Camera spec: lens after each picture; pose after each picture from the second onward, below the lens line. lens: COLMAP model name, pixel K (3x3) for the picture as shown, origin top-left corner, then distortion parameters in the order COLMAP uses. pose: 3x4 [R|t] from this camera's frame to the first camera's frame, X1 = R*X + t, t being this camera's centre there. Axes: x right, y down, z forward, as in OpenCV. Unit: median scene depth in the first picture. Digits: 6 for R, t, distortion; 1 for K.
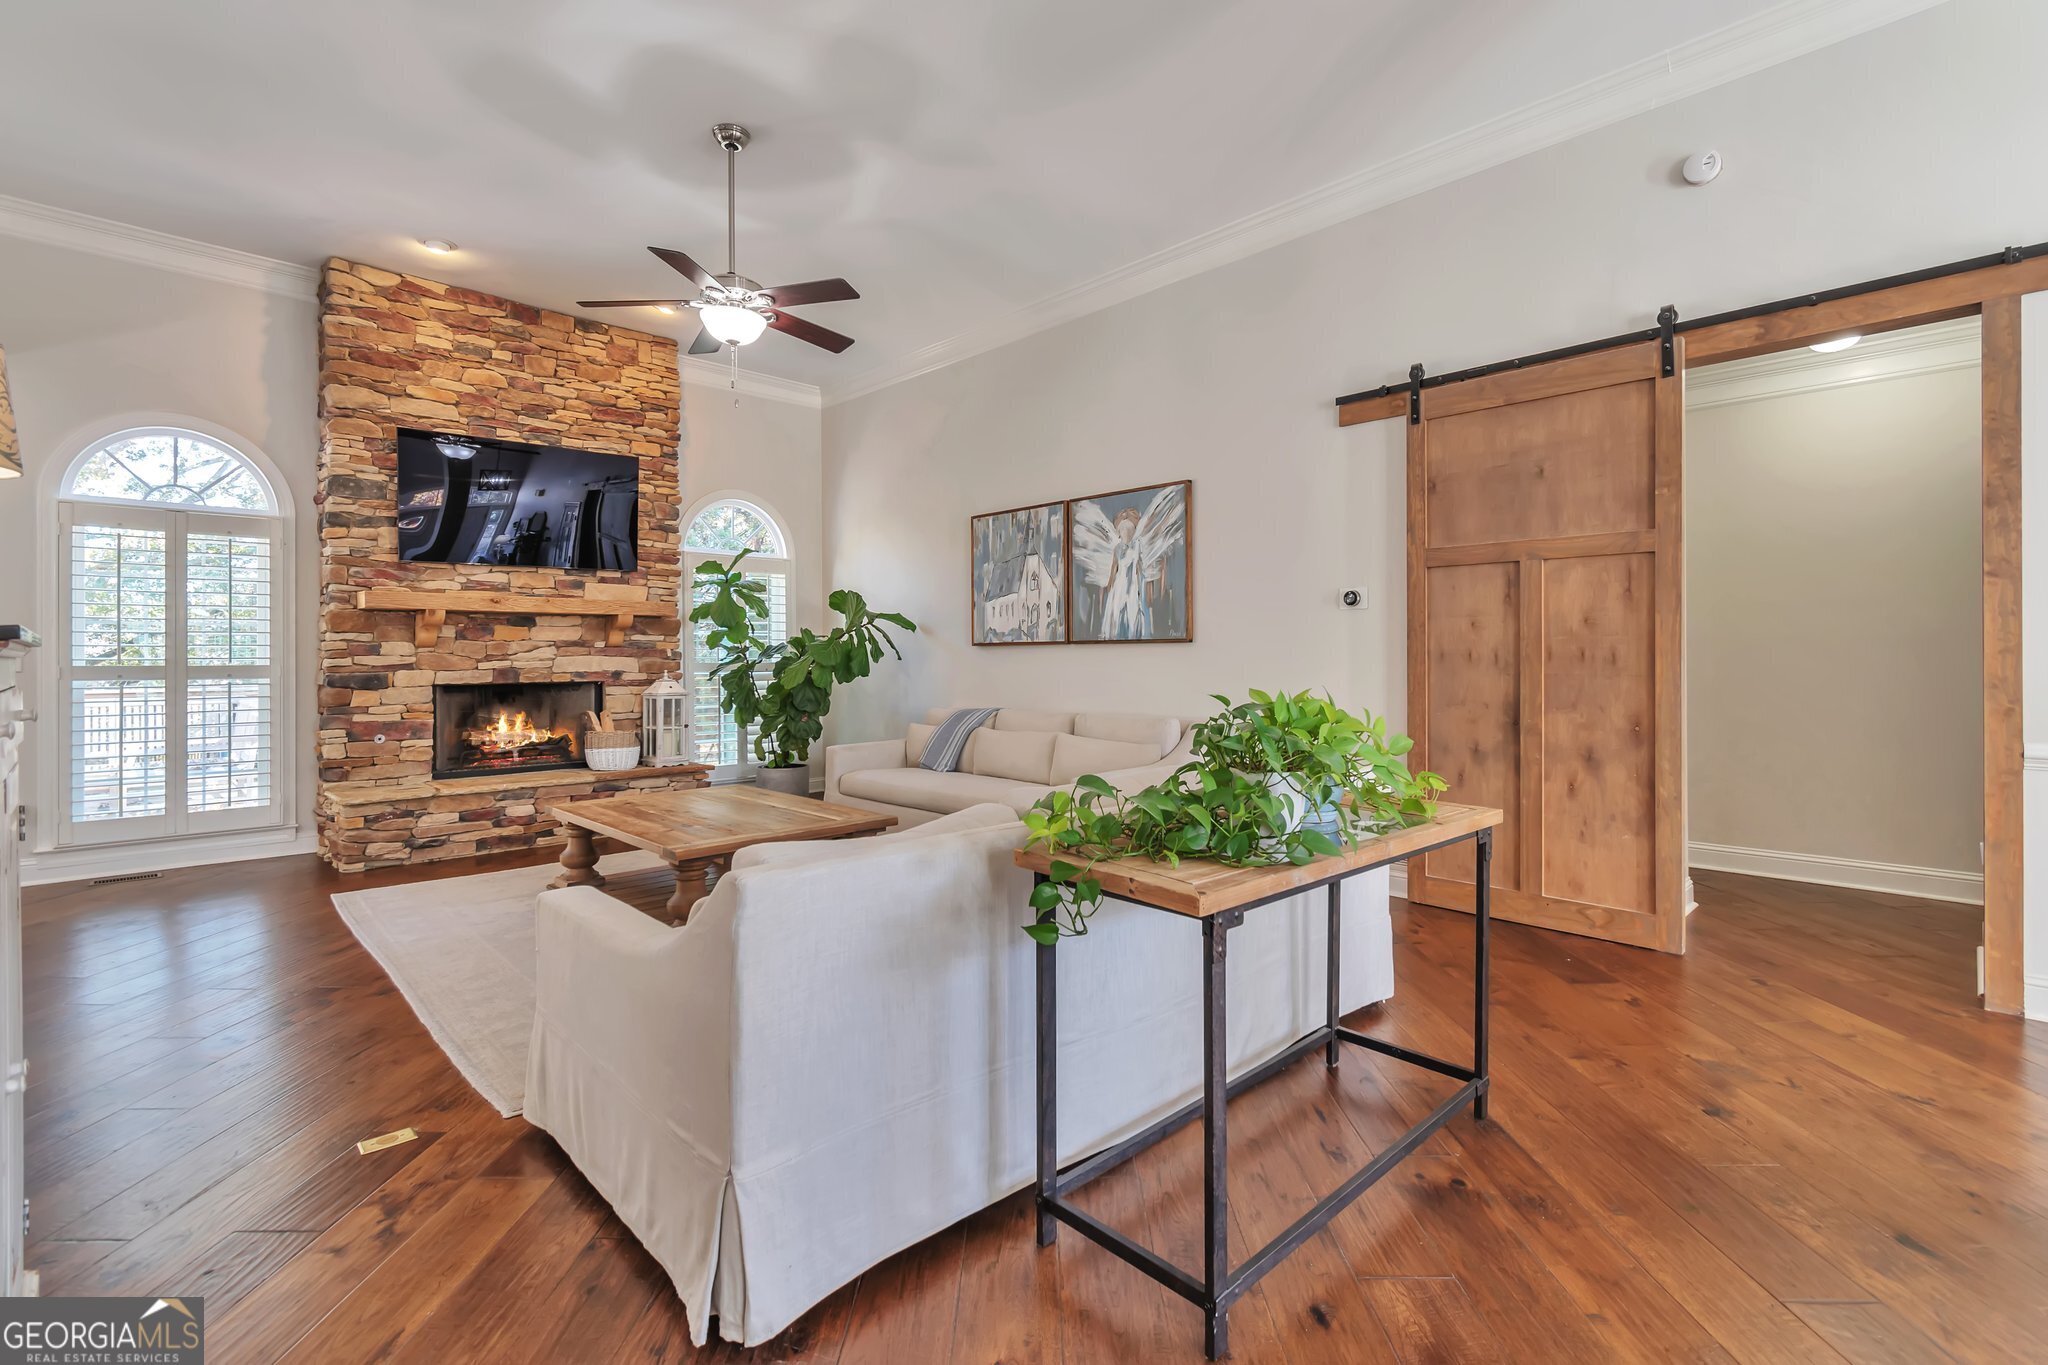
lens RADIAL K [[907.7, 0, 1028.7], [0, 907.7, 654.4], [0, 0, 1]] dist [0.003675, -0.002209]
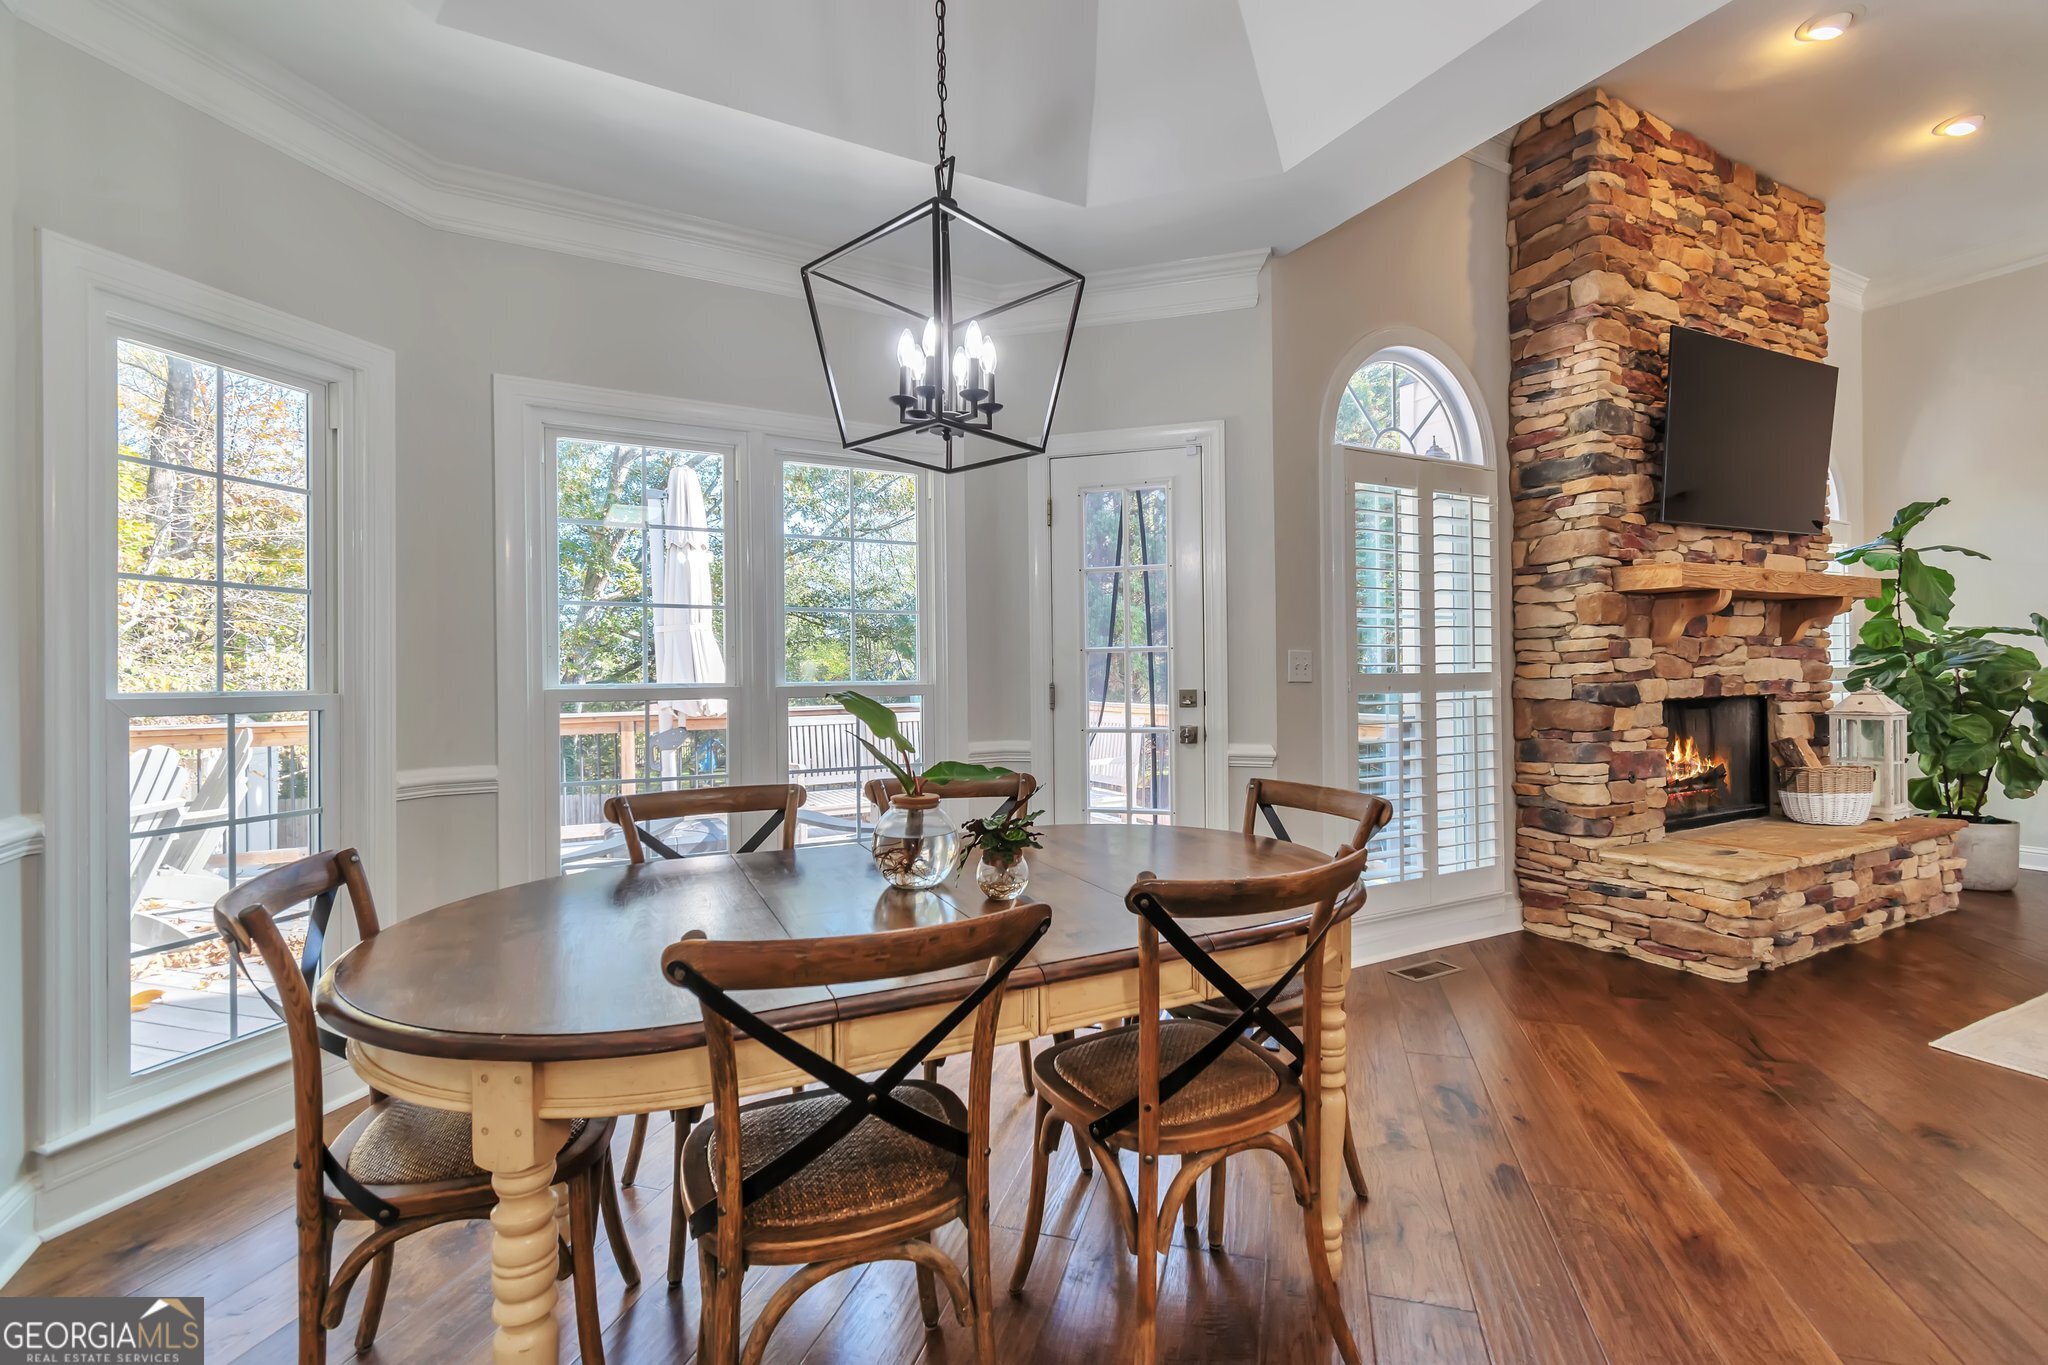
lens RADIAL K [[907.7, 0, 1027.3], [0, 907.7, 668.1], [0, 0, 1]] dist [0.003675, -0.002209]
pose [[0.961204, -0.002308, -0.275829, -0.910126], [0.005119, 0.999942, 0.009473, -0.000221], [0.275791, -0.010518, 0.961160, 0.185399]]
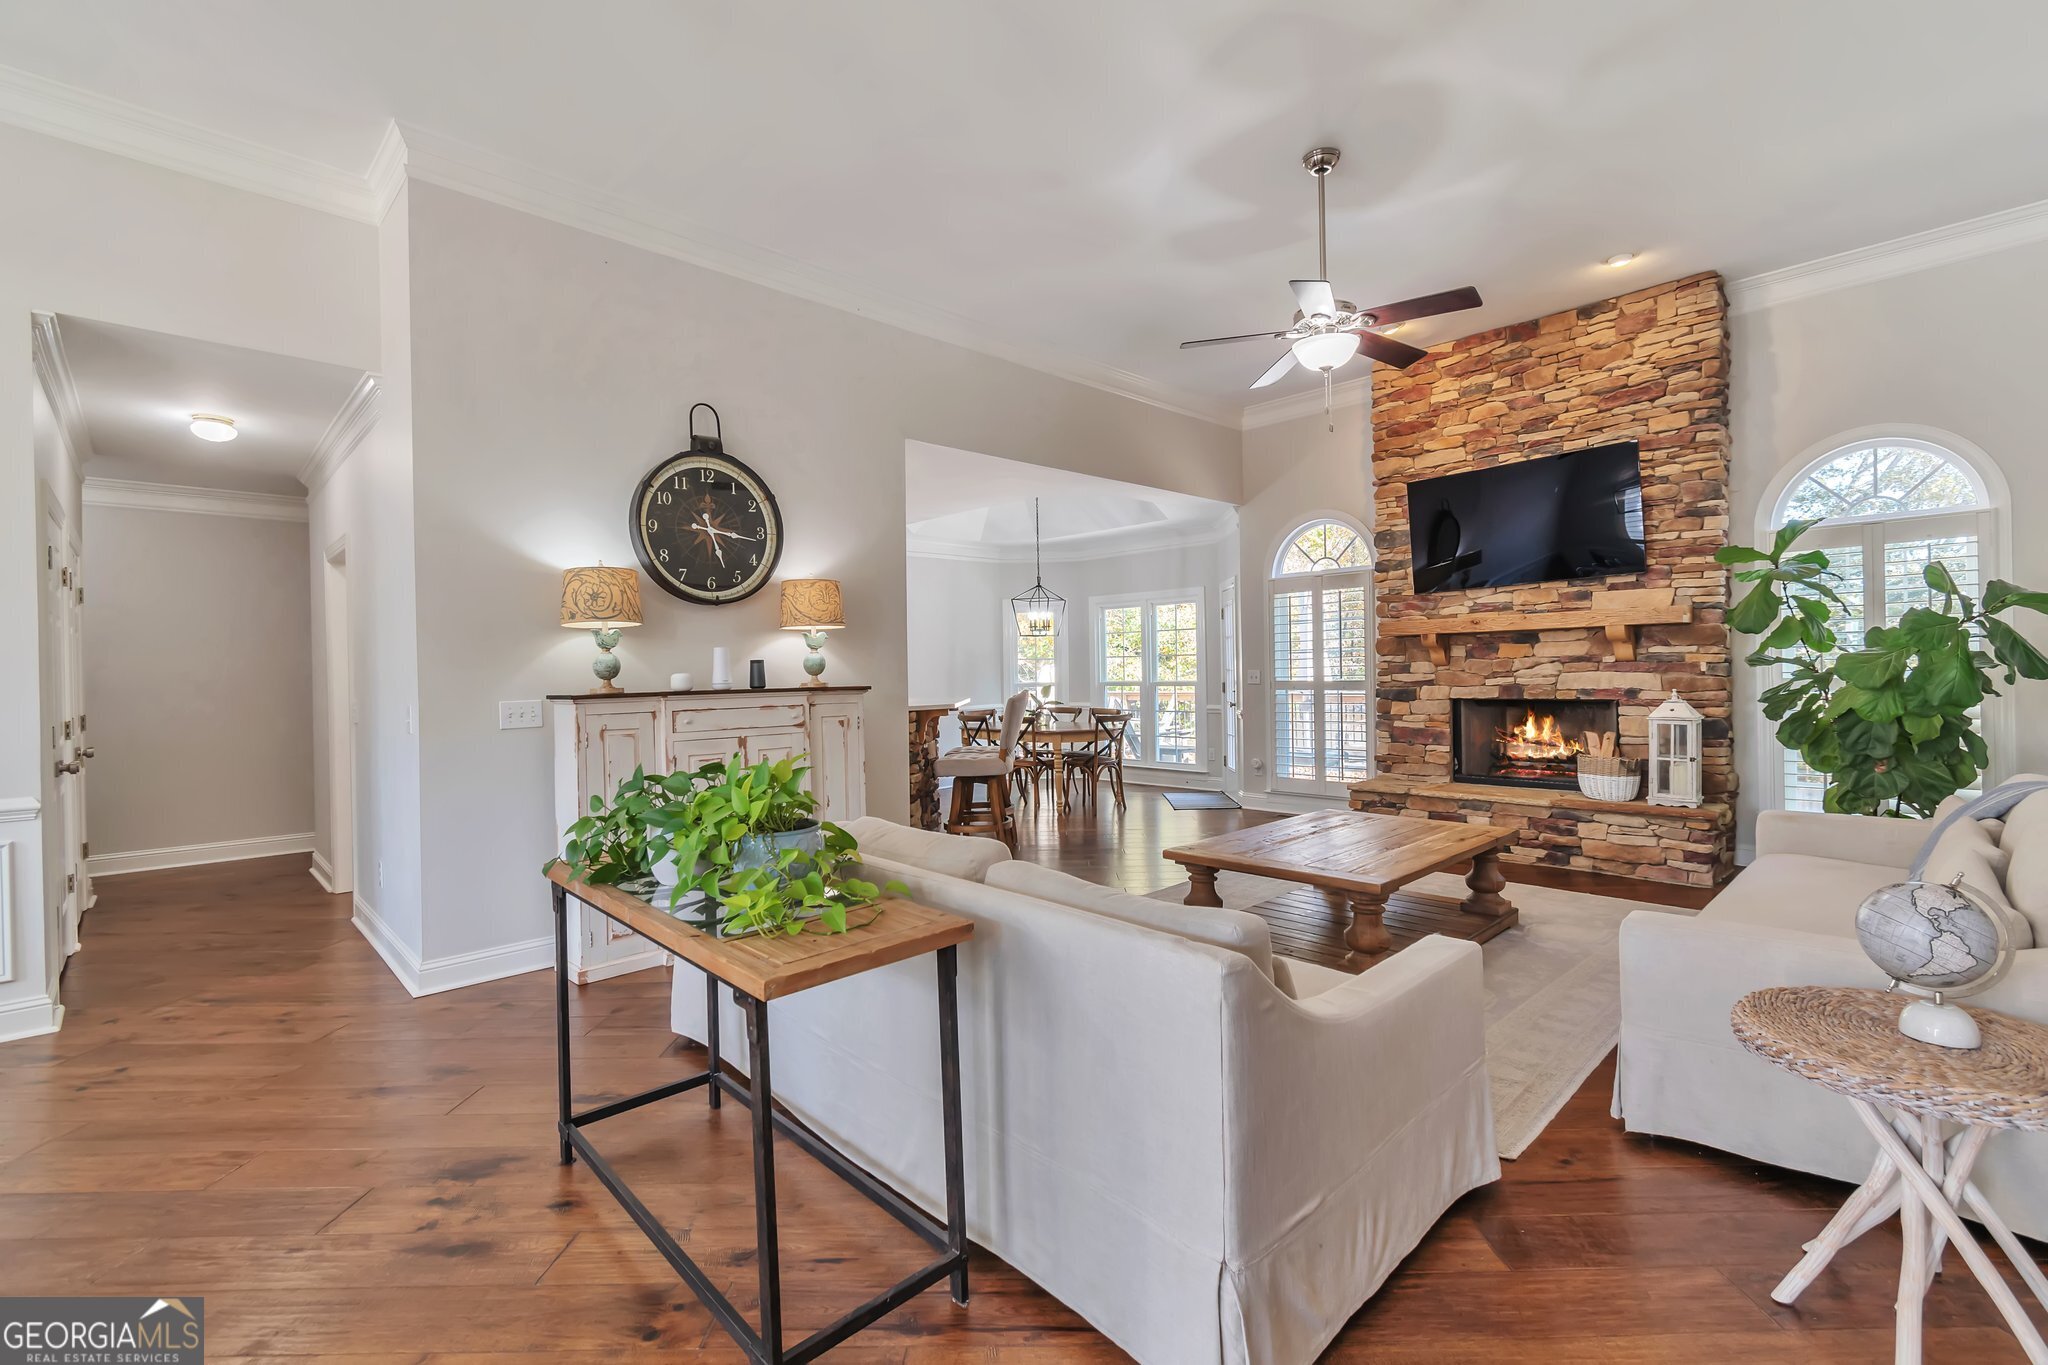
lens RADIAL K [[907.7, 0, 1032.0], [0, 907.7, 677.1], [0, 0, 1]] dist [0.003675, -0.002209]
pose [[-0.004023, 0.010801, -0.999934, 0.473003], [0.025001, 0.999630, 0.010698, -0.018495], [0.999679, -0.024957, -0.004292, 0.469726]]
